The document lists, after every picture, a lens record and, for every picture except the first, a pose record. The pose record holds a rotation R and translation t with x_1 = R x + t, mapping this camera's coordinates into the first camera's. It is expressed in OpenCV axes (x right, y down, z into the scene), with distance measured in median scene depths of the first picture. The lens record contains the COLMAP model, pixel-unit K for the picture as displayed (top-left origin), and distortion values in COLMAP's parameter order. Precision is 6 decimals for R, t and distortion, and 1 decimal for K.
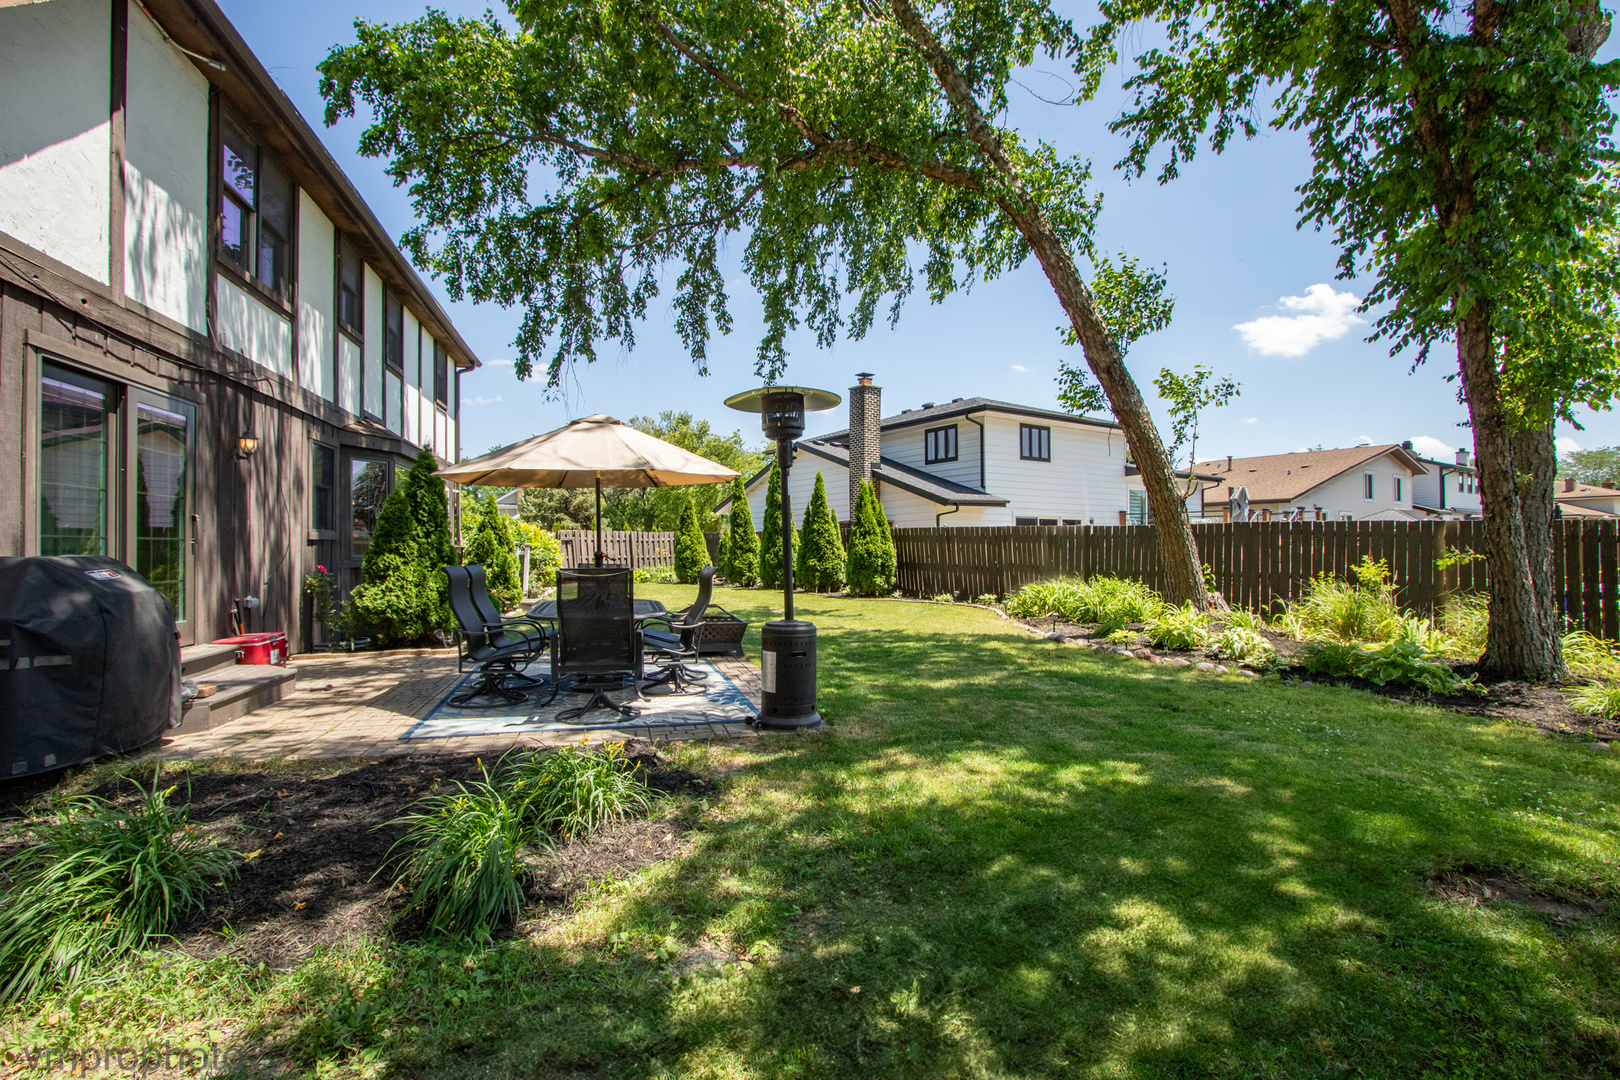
lens RADIAL K [[744.6, 0, 810.0], [0, 744.6, 540.0], [0, 0, 1]] dist [-0.000617, -0.000062]
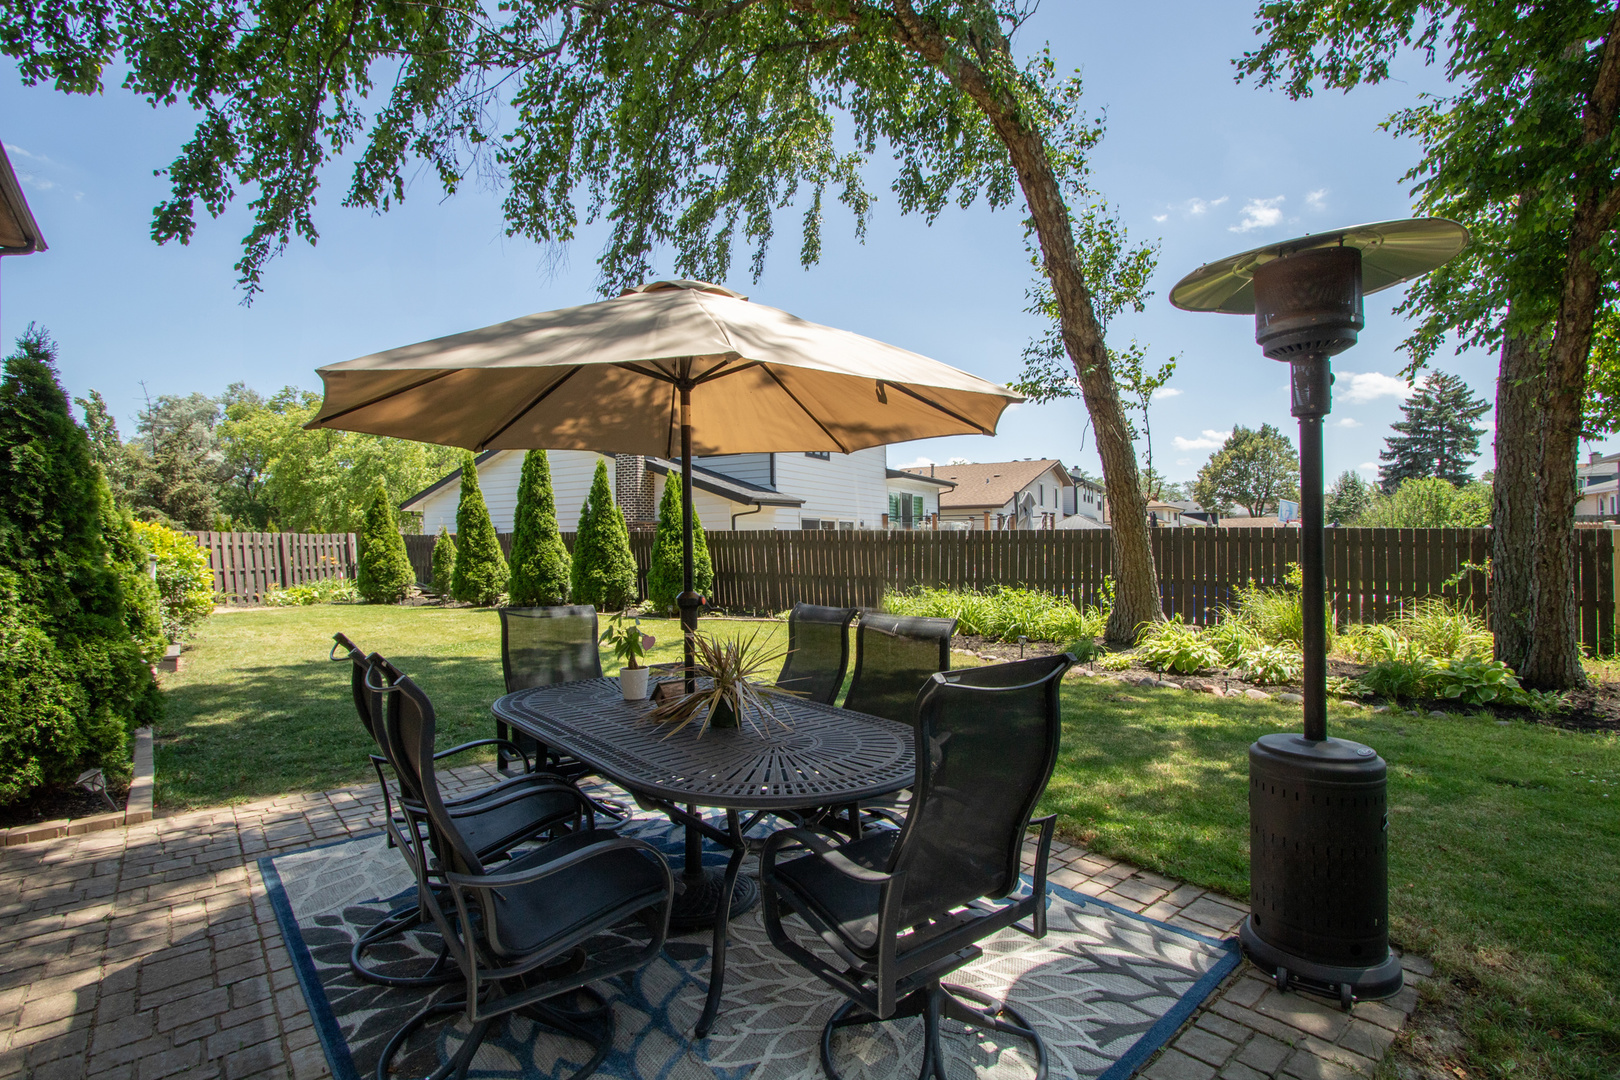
lens RADIAL K [[743.4, 0, 809.6], [0, 743.4, 569.5], [0, 0, 1]] dist [-0.000295, 0.000095]
pose [[0.899300, -0.018913, 0.436923, -0.130509], [0.002056, 0.999236, 0.039022, -0.004550], [-0.437327, -0.034194, 0.898652, 0.184509]]
